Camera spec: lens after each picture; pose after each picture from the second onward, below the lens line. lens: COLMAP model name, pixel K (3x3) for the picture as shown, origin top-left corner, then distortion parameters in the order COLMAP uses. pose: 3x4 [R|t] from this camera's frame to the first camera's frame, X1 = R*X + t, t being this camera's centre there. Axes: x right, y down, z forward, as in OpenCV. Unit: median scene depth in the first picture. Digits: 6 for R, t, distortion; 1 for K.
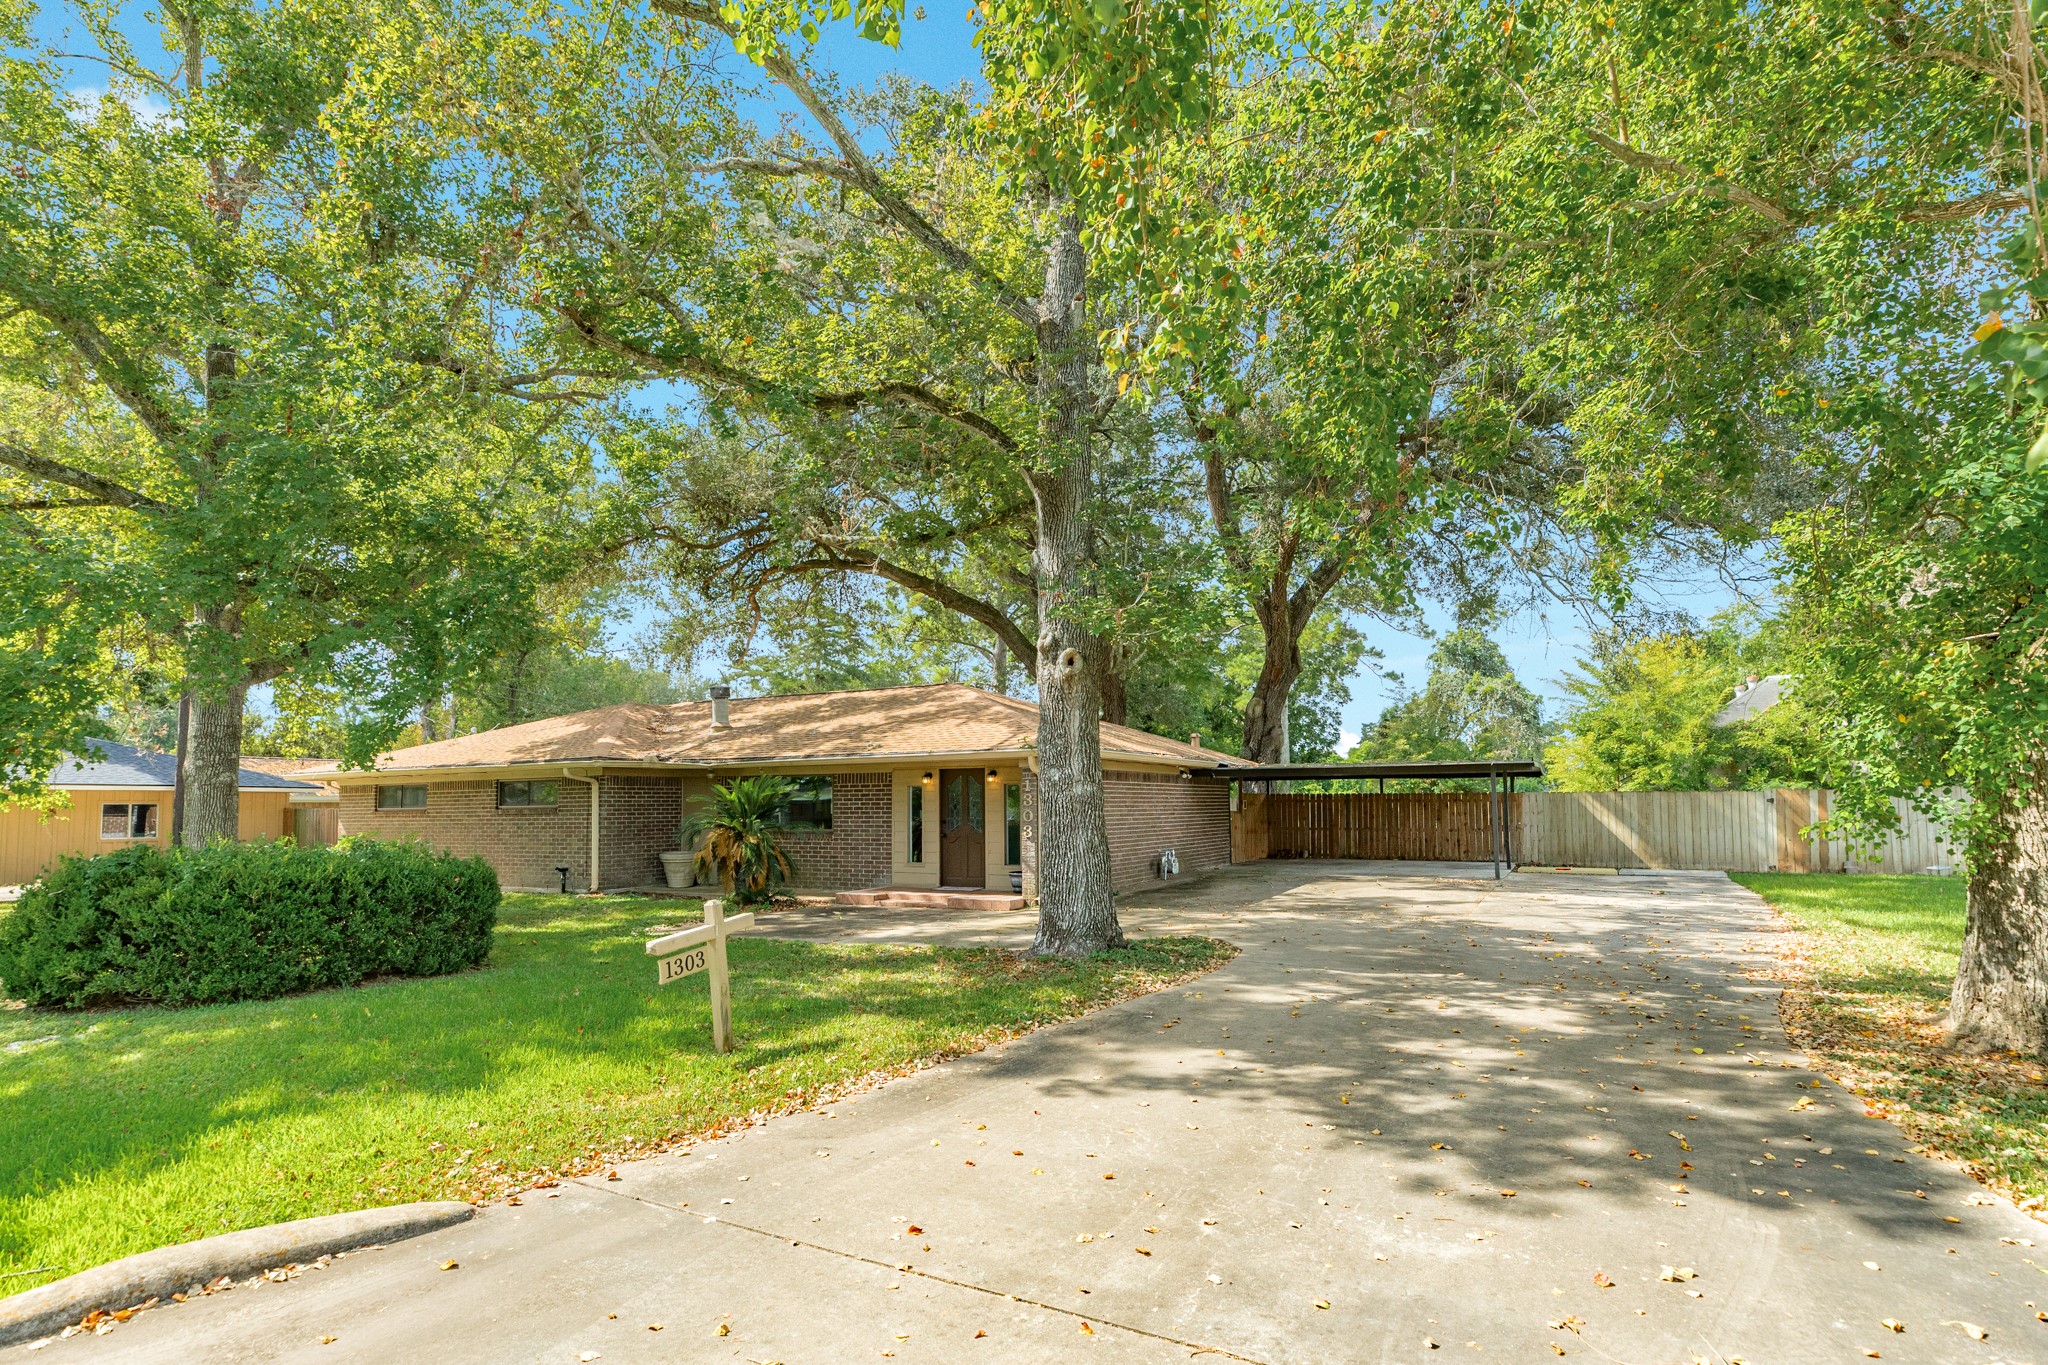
lens RADIAL K [[1093.0, 0, 1024.0], [0, 1093.0, 682.5], [0, 0, 1]] dist [0.000251, 0.000043]
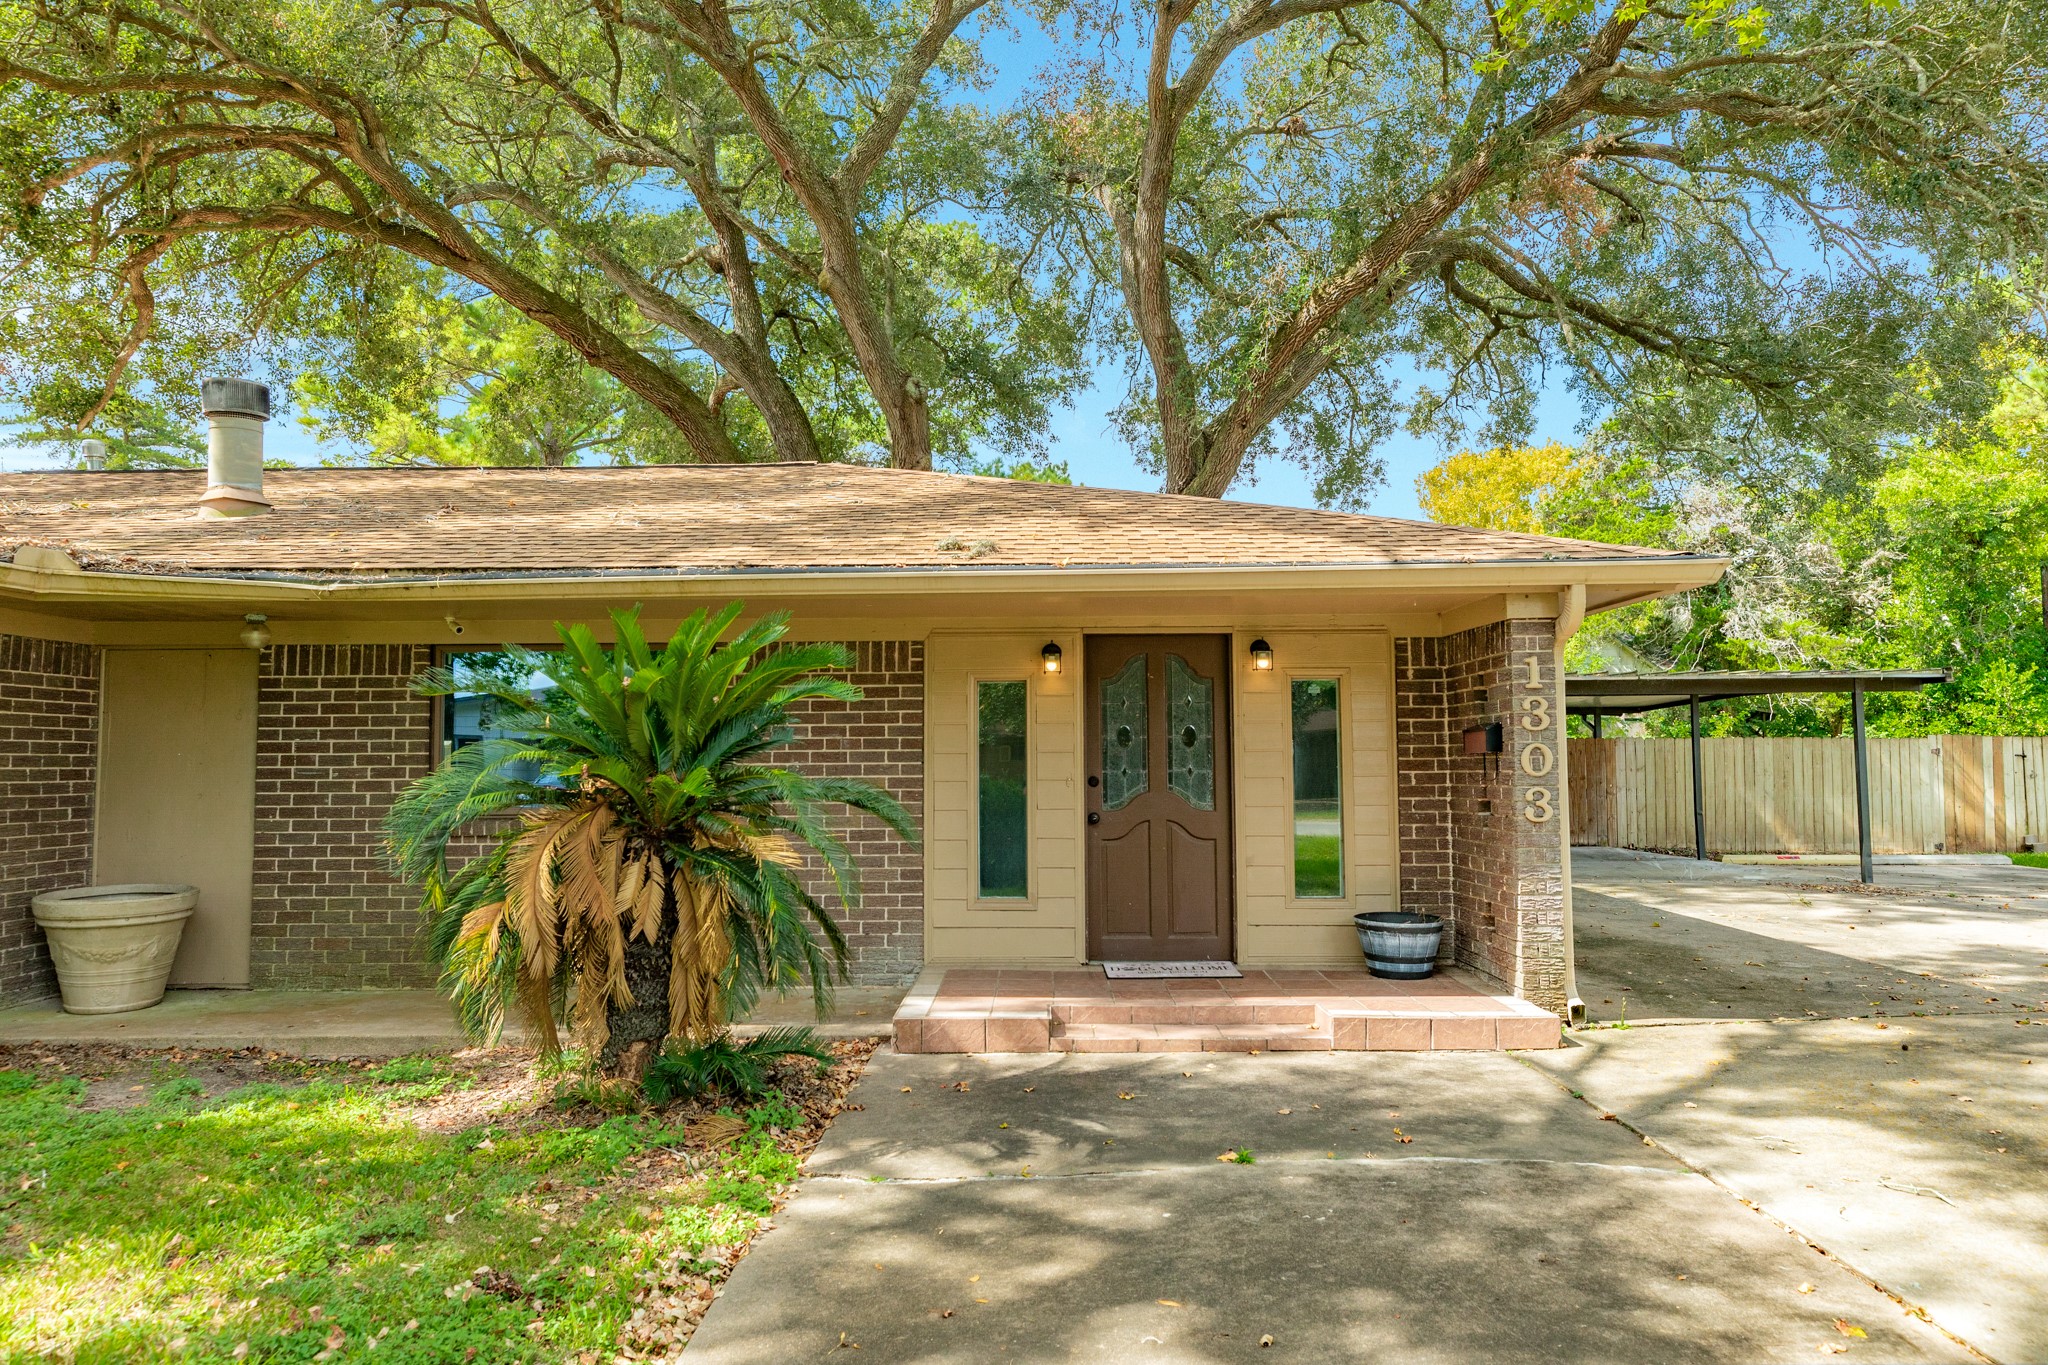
lens RADIAL K [[1339.8, 0, 1024.0], [0, 1339.8, 682.5], [0, 0, 1]] dist [-0.004519, -0.001285]
pose [[0.886205, 0.031025, 0.462253, -0.179230], [-0.049097, 0.998426, 0.027113, 0.051167], [-0.460684, -0.046723, 0.886334, 0.378995]]
